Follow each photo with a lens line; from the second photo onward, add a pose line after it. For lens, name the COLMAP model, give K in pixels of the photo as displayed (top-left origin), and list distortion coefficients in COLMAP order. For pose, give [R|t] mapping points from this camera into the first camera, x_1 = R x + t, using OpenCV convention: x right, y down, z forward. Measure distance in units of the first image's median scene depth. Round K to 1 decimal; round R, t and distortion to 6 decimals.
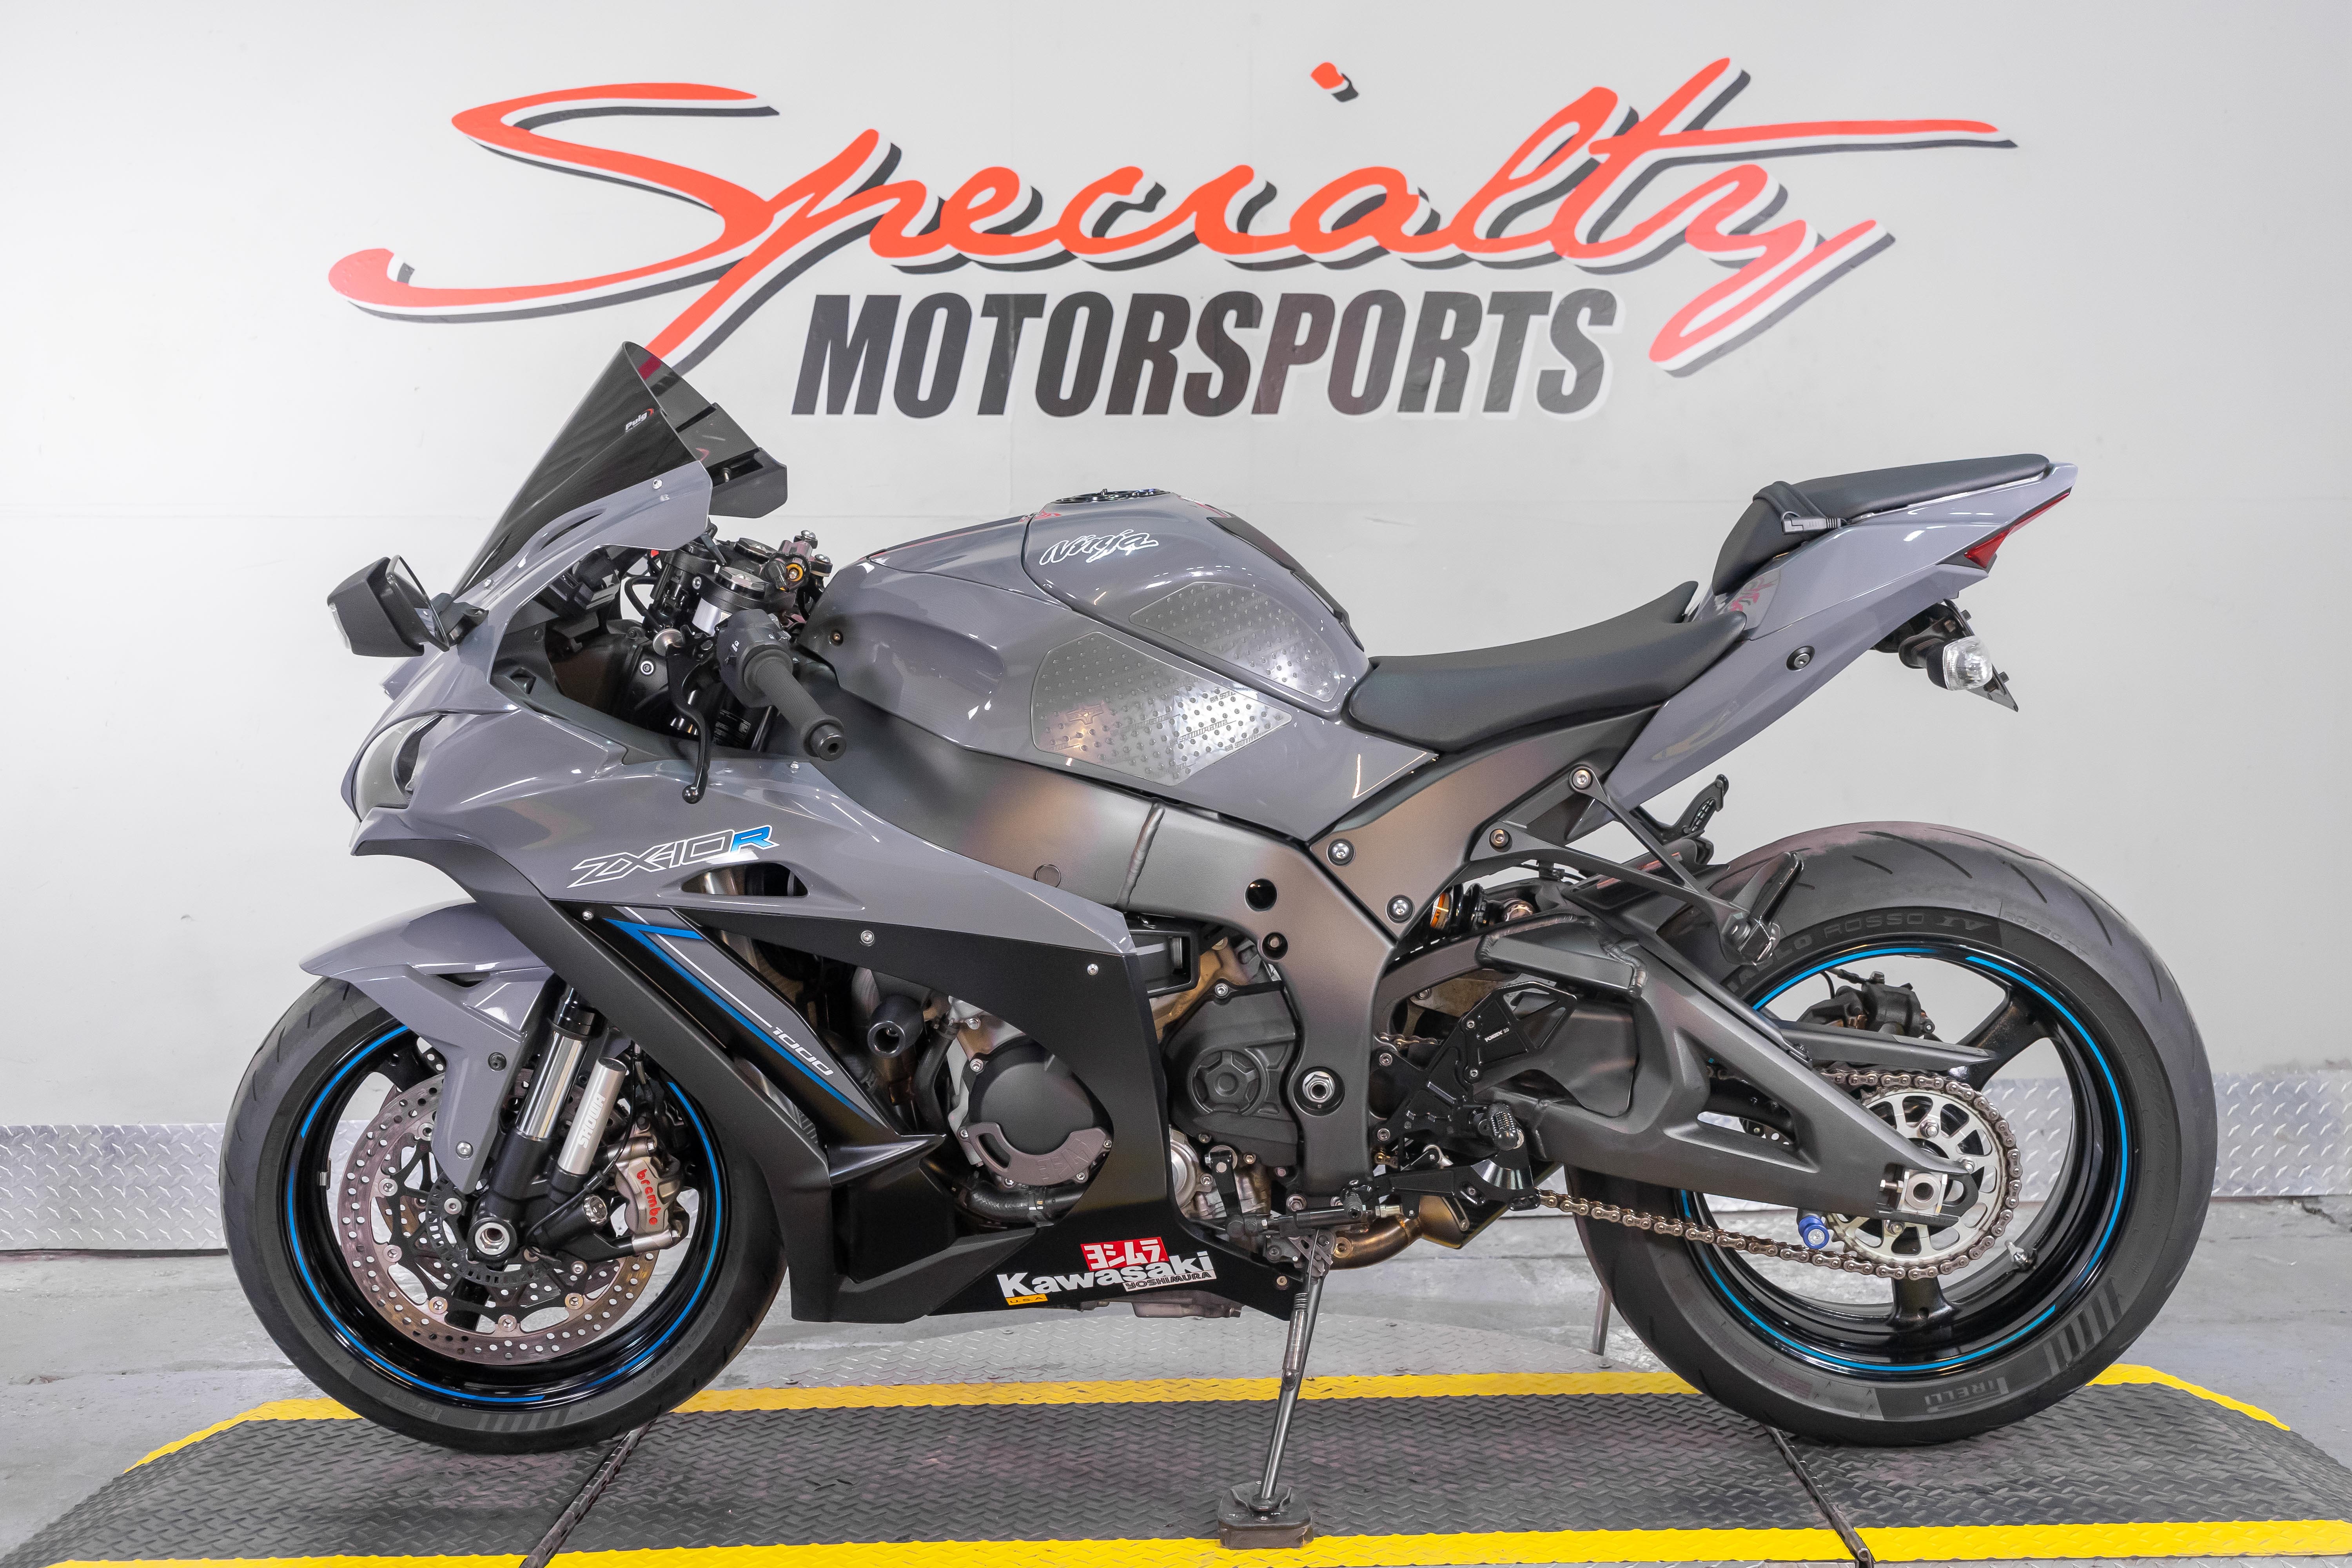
lens RADIAL K [[2538.1, 0, 1176.4], [0, 2538.1, 782.4], [0, 0, 1]] dist [0.004247, 0.000000]
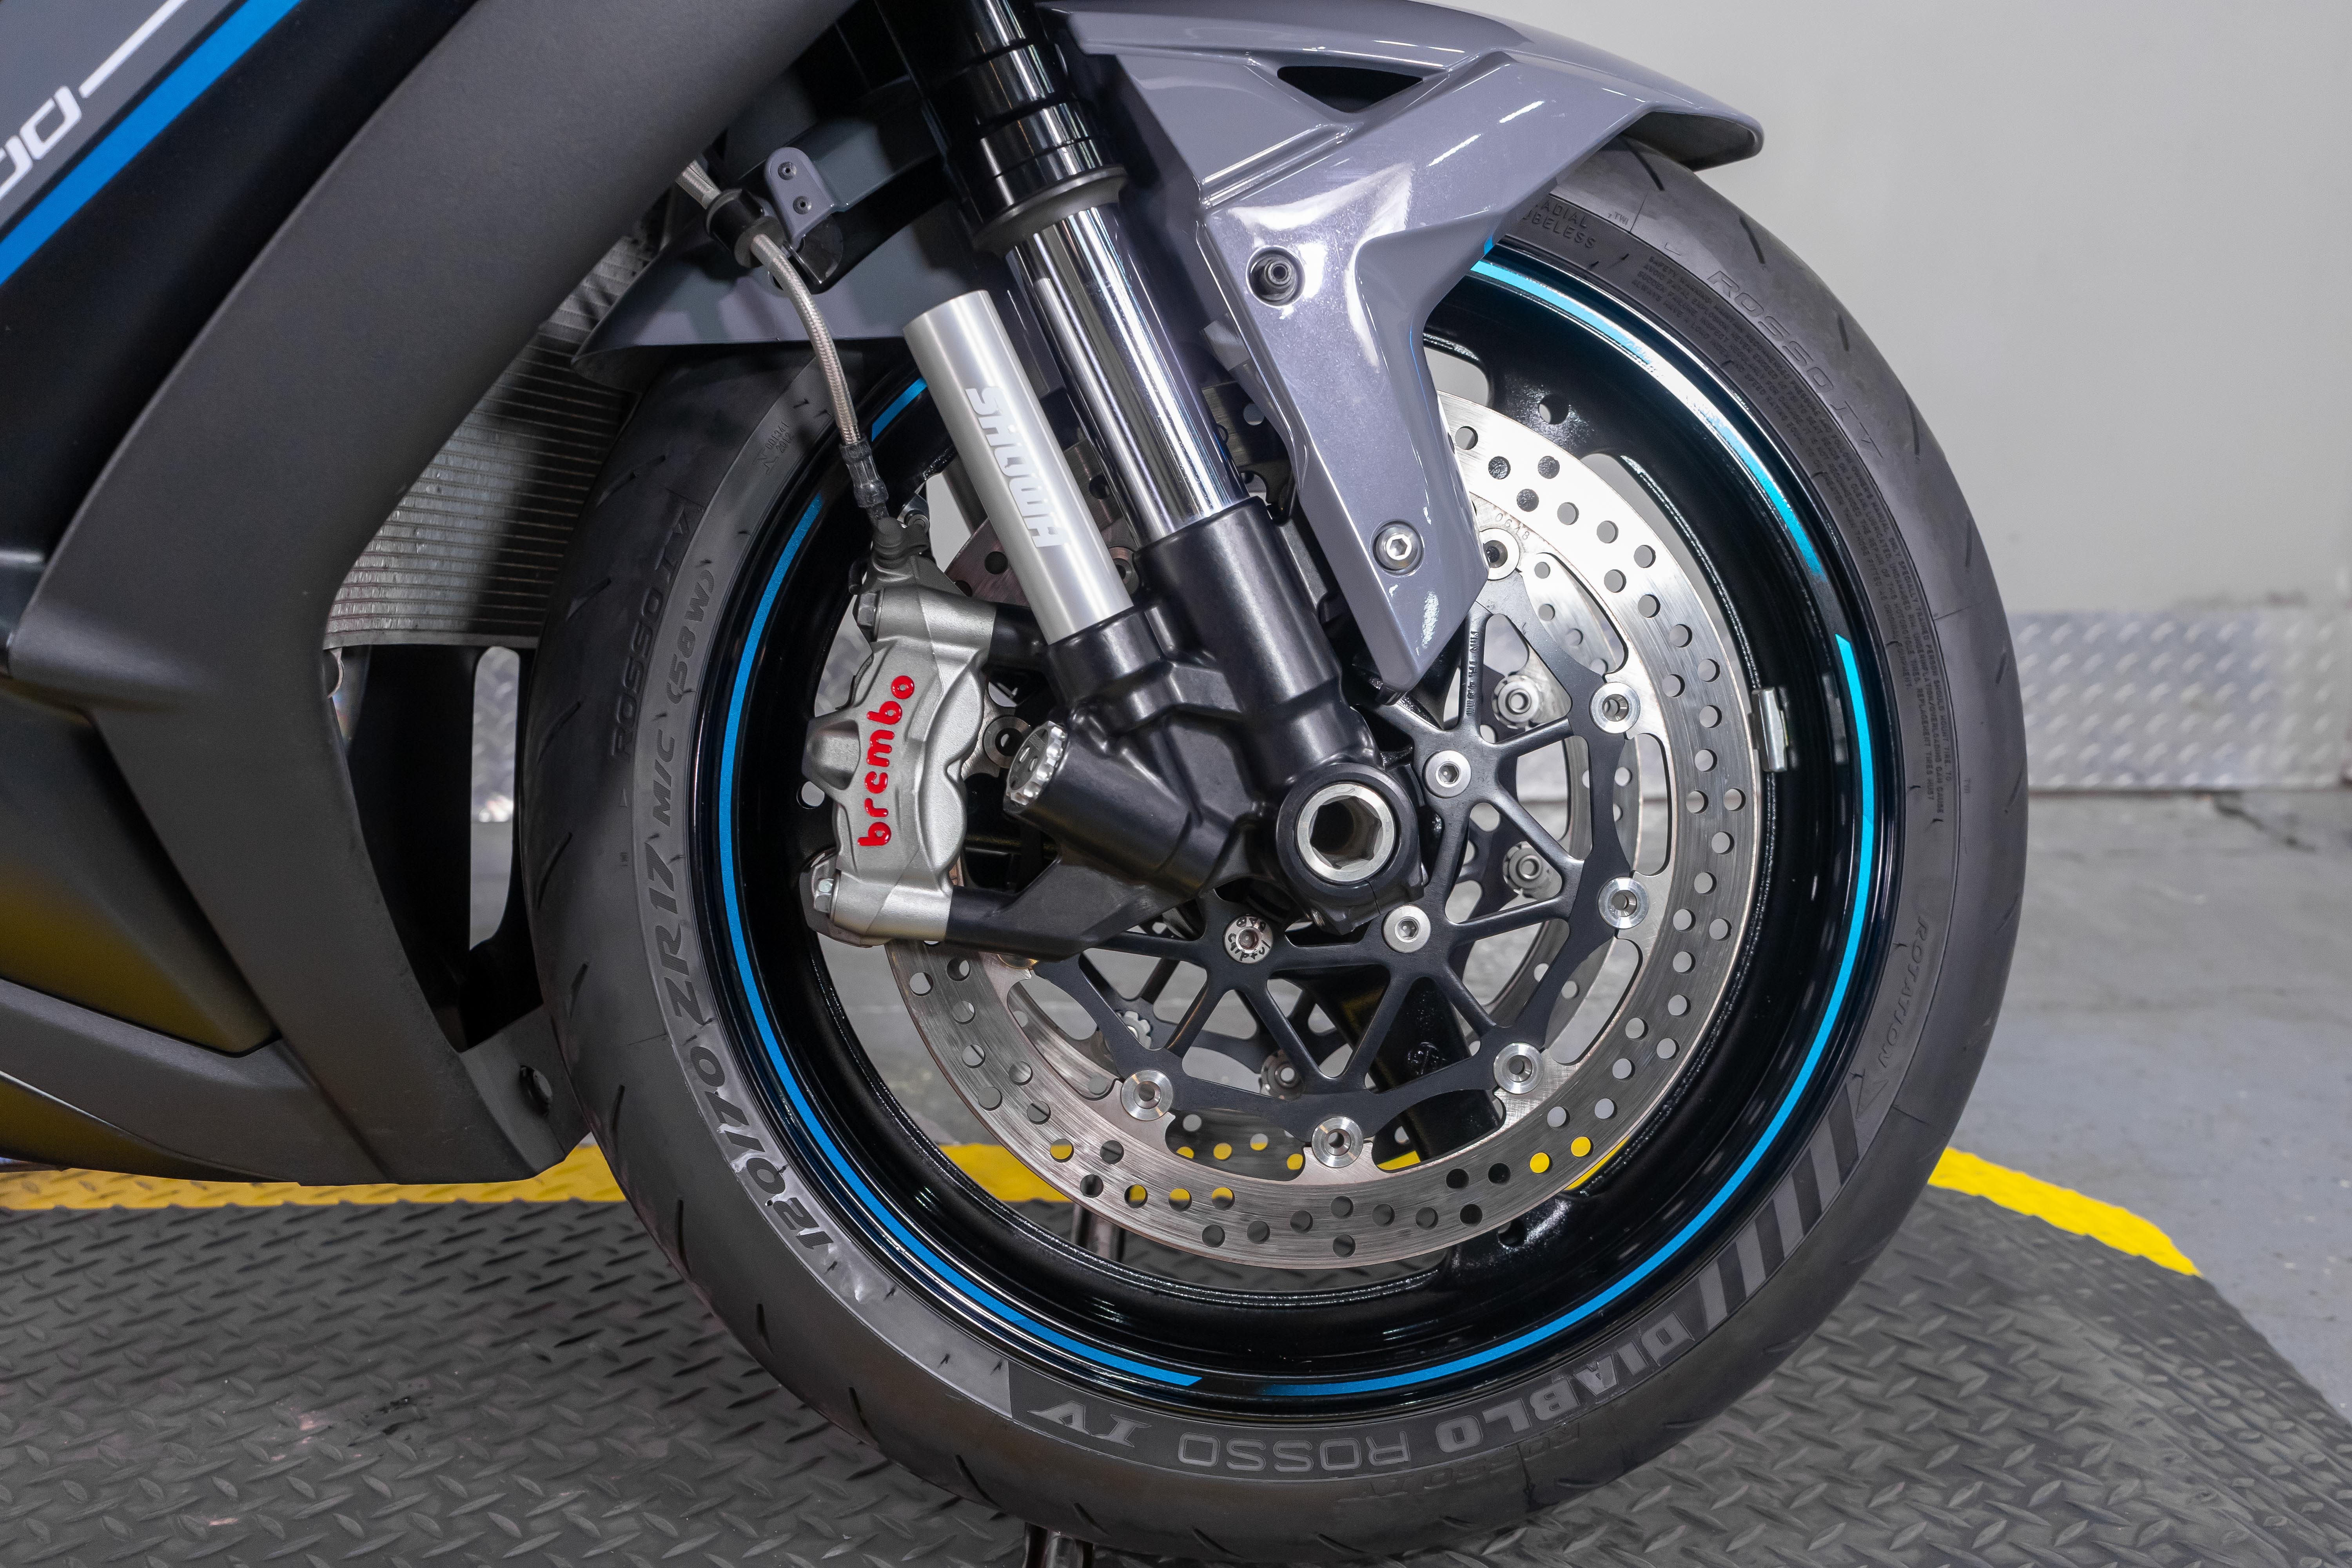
lens RADIAL K [[2255.4, 0, 1169.1], [0, 2255.4, 779.6], [0, 0, 1]] dist [0.002236, 0.000000]
pose [[0.999890, 0.010803, -0.010116, 0.257011], [-0.008877, 0.984679, 0.174152, 0.087500], [0.011842, -0.174043, 0.984667, 0.613334]]
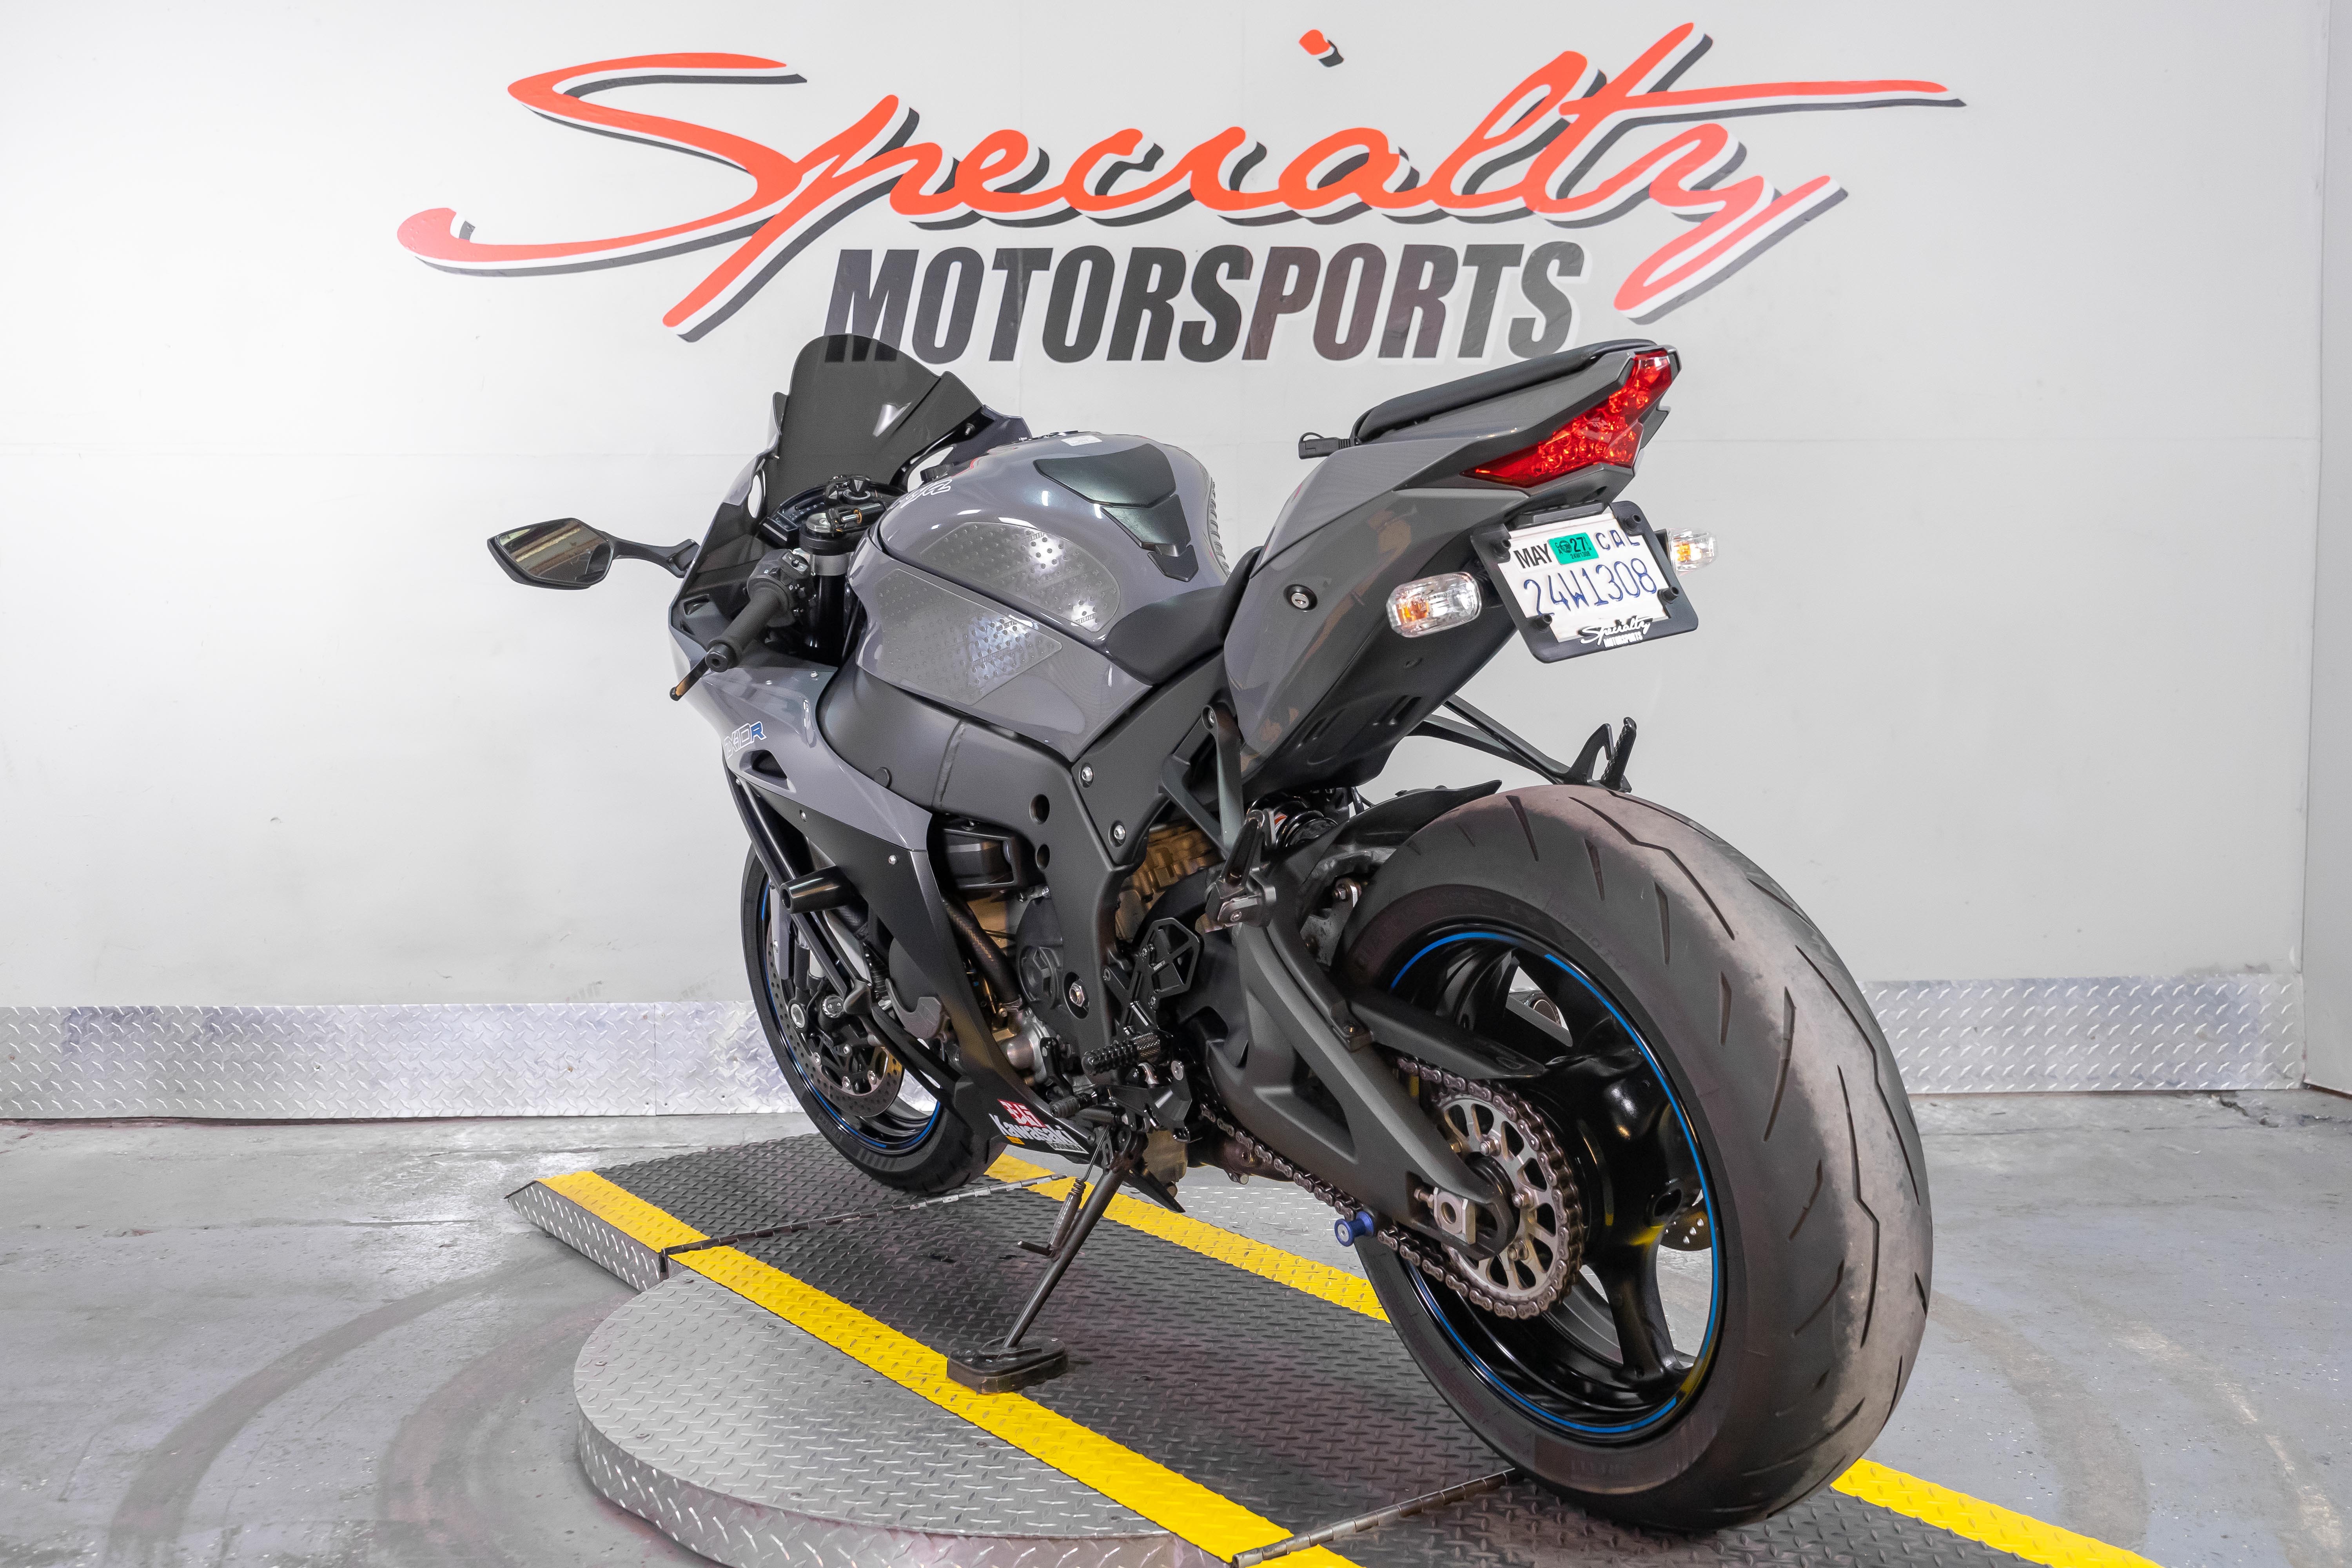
lens RADIAL K [[2342.9, 0, 1172.2], [0, 2342.9, 787.0], [0, 0, 1]] dist [0.003564, 0.000000]
pose [[0.999217, 0.005355, -0.039193, 0.060640], [-0.003895, 0.999299, 0.037220, -0.000919], [0.039365, -0.037039, 0.998538, -0.003665]]
